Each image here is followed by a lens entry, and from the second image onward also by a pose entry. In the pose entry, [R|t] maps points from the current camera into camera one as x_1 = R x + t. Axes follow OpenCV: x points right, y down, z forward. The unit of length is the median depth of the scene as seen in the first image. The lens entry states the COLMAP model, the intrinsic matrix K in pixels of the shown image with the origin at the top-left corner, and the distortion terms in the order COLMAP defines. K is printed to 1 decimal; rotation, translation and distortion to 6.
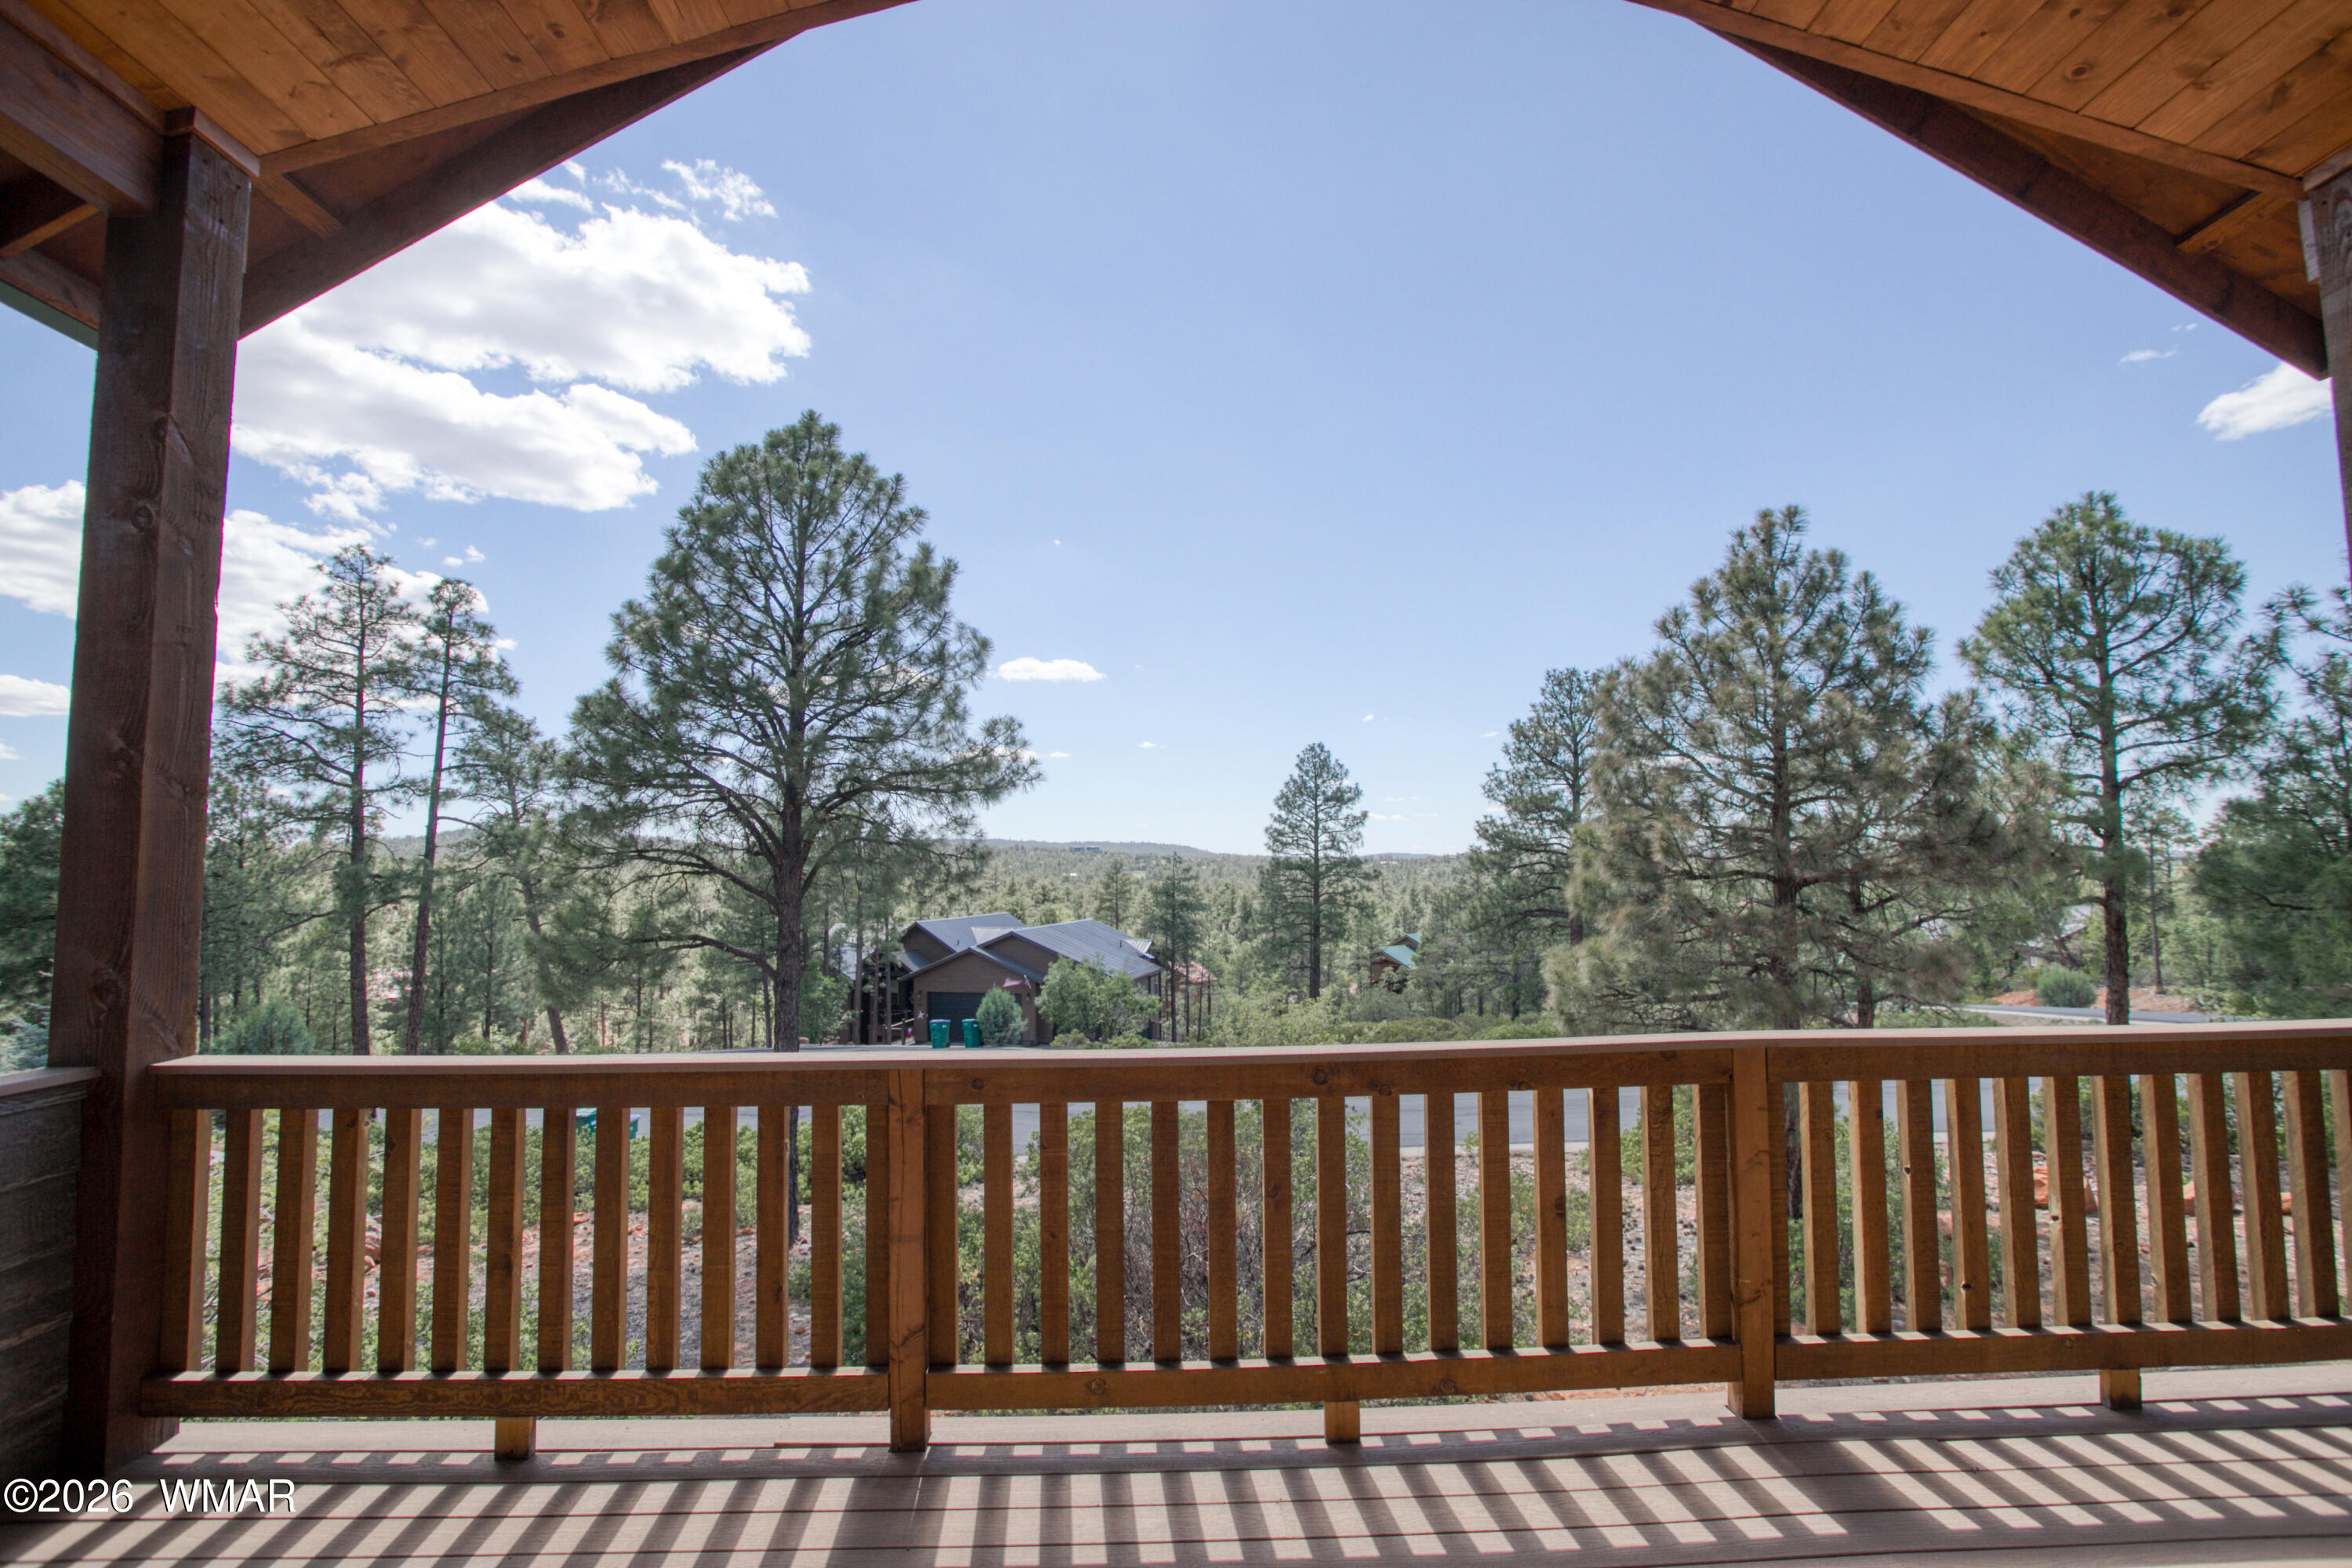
lens RADIAL K [[1161.7, 0, 1212.7], [0, 1161.7, 780.3], [0, 0, 1]] dist [-0.087324, 0.033112]
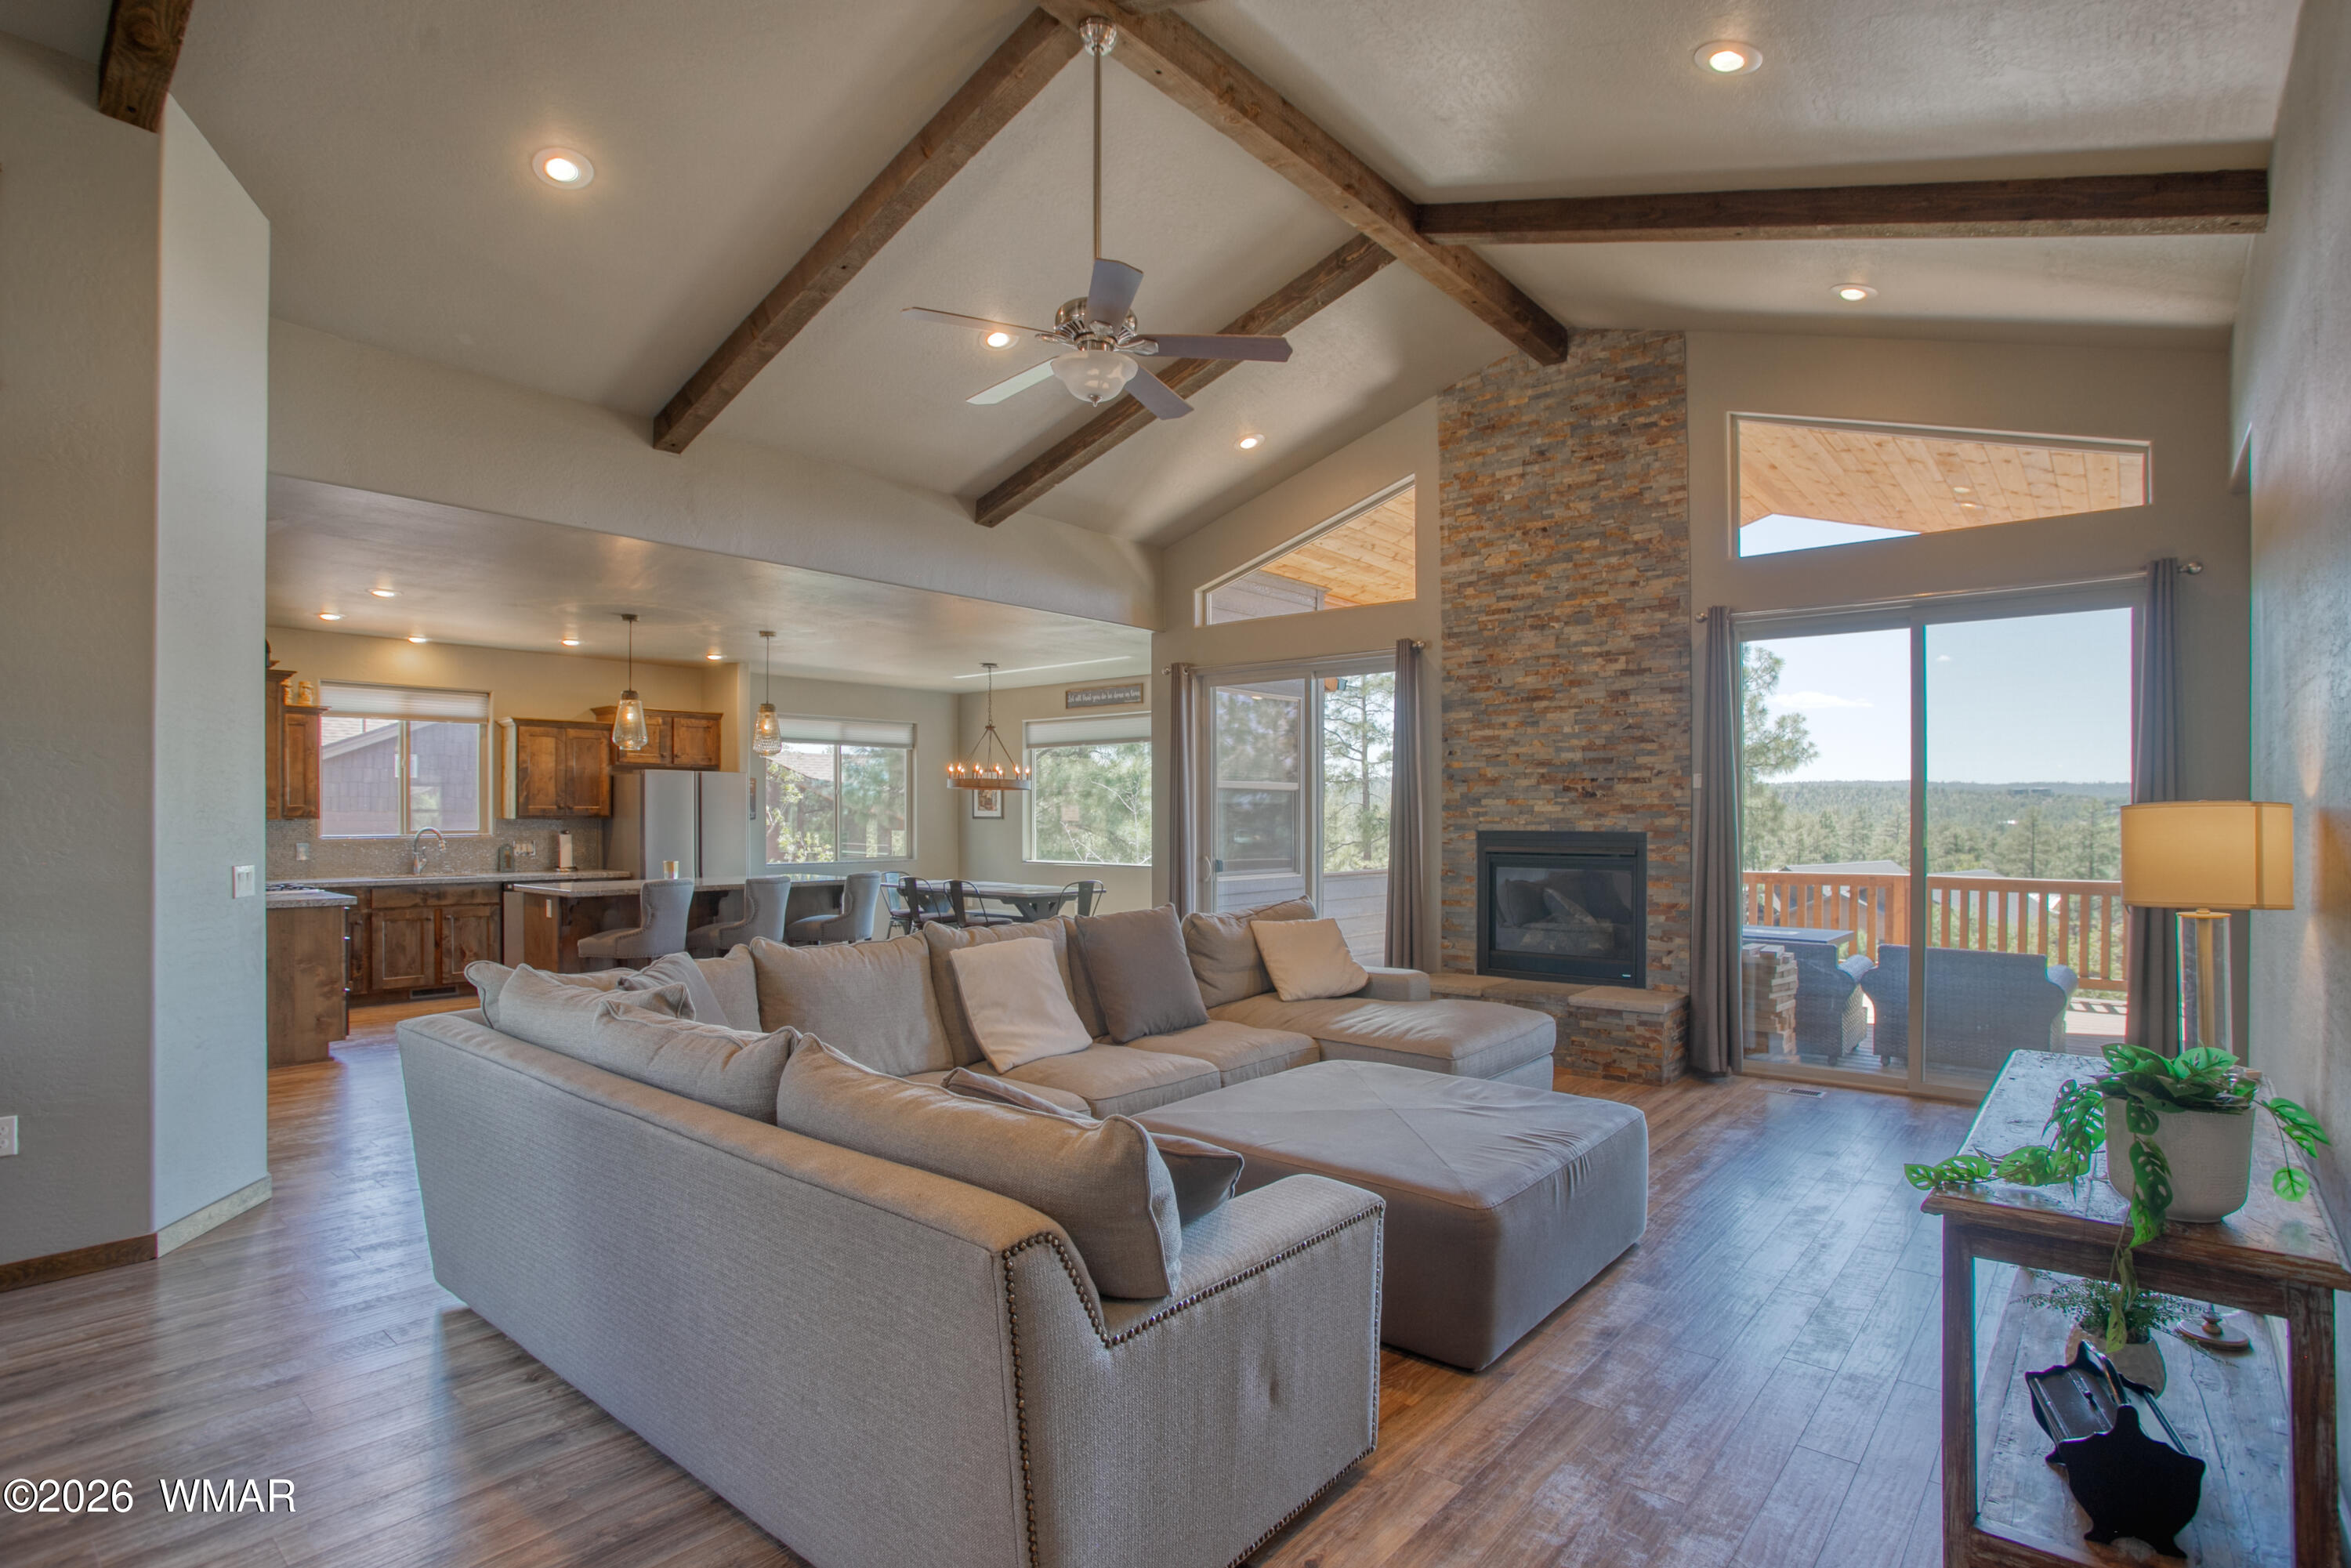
lens RADIAL K [[1144.4, 0, 1244.9], [0, 1144.4, 819.8], [0, 0, 1]] dist [-0.062385, 0.000190]
pose [[0.759821, 0.013314, -0.649995, 0.124577], [0.039348, 0.997016, 0.066418, -0.024598], [0.648940, -0.076042, 0.757030, -0.294860]]
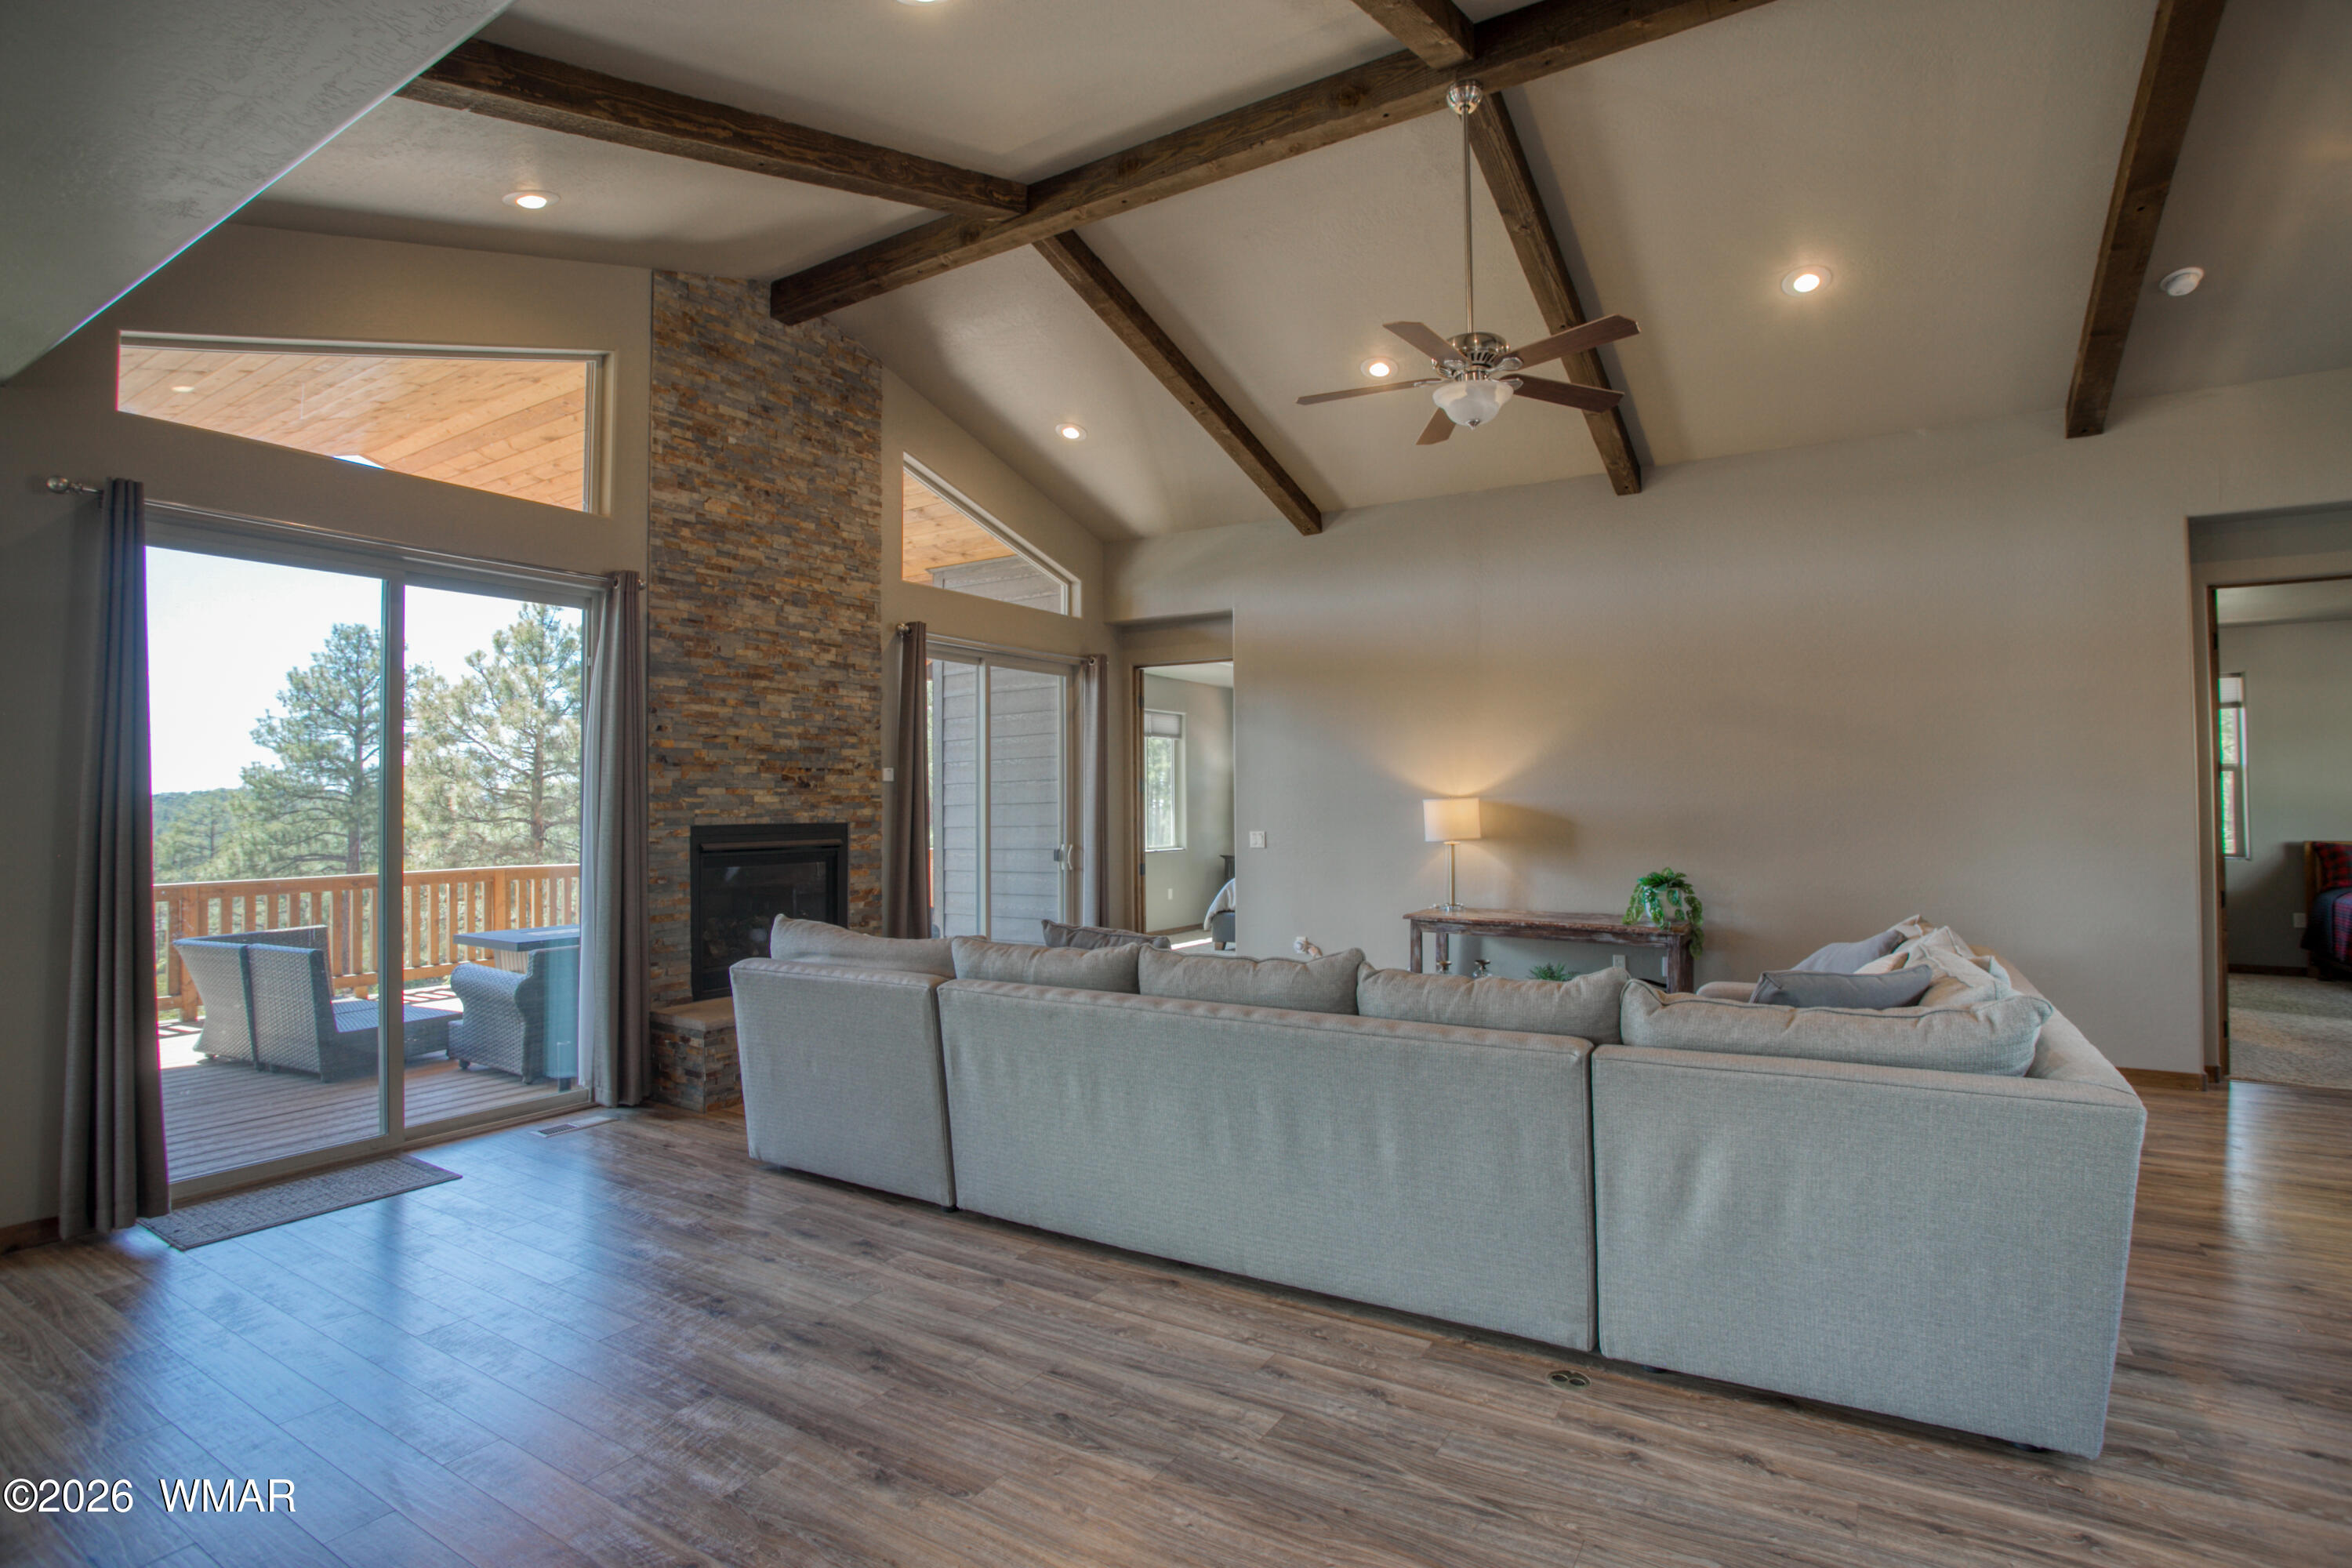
lens RADIAL K [[1128.7, 0, 1160.3], [0, 1128.7, 771.3], [0, 0, 1]] dist [-0.077797, 0.031123]
pose [[0.575384, 0.030016, 0.817332, -0.113066], [-0.060387, 0.998158, 0.005855, -0.019648], [-0.815651, -0.052725, 0.576137, -0.256107]]
